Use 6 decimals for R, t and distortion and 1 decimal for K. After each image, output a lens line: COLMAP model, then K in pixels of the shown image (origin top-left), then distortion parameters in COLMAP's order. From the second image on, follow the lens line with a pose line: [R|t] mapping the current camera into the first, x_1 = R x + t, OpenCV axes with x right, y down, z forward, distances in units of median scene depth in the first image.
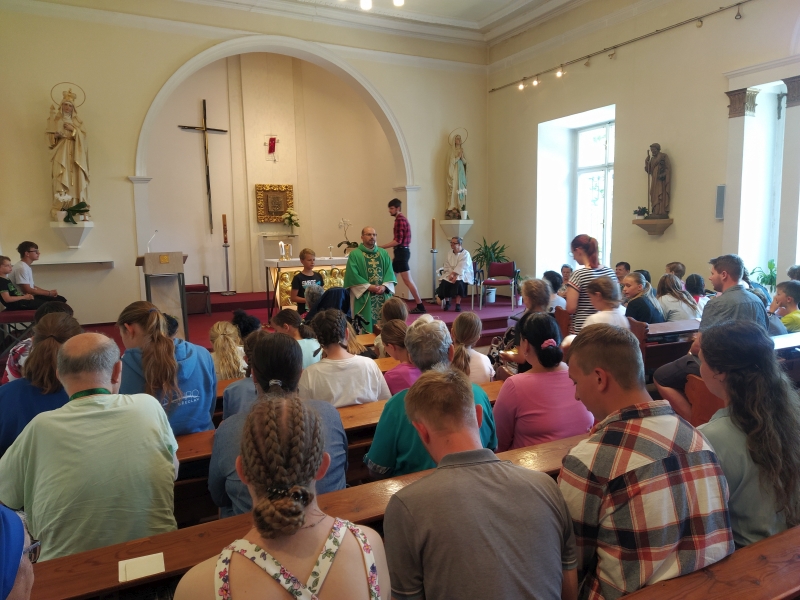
lens RADIAL K [[579.7, 0, 403.5], [0, 579.7, 301.9], [0, 0, 1]] dist [0.047908, -0.005131]
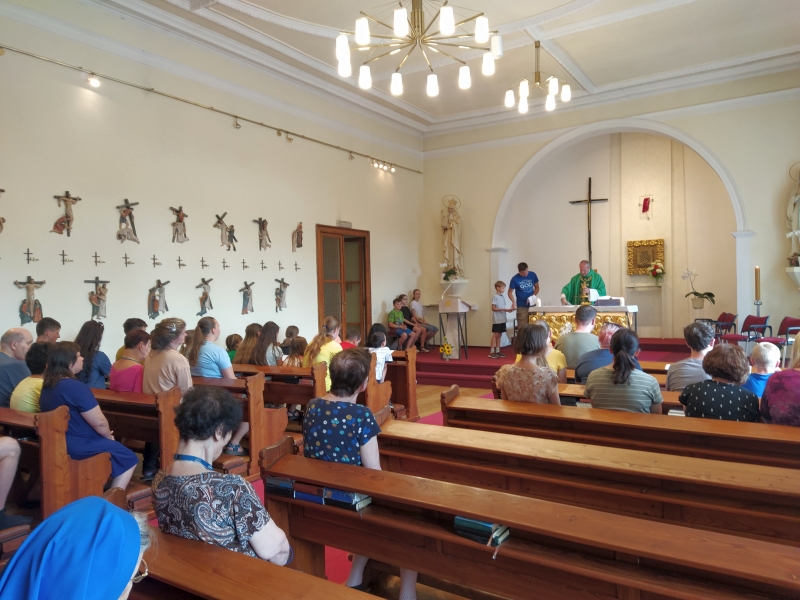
lens RADIAL K [[579.7, 0, 403.5], [0, 579.7, 301.9], [0, 0, 1]] dist [0.047908, -0.005131]
pose [[0.498081, 0.017329, -0.866957, 0.570429], [-0.094219, 0.994962, -0.034243, -0.007965], [0.861997, 0.098740, 0.497205, 0.089947]]
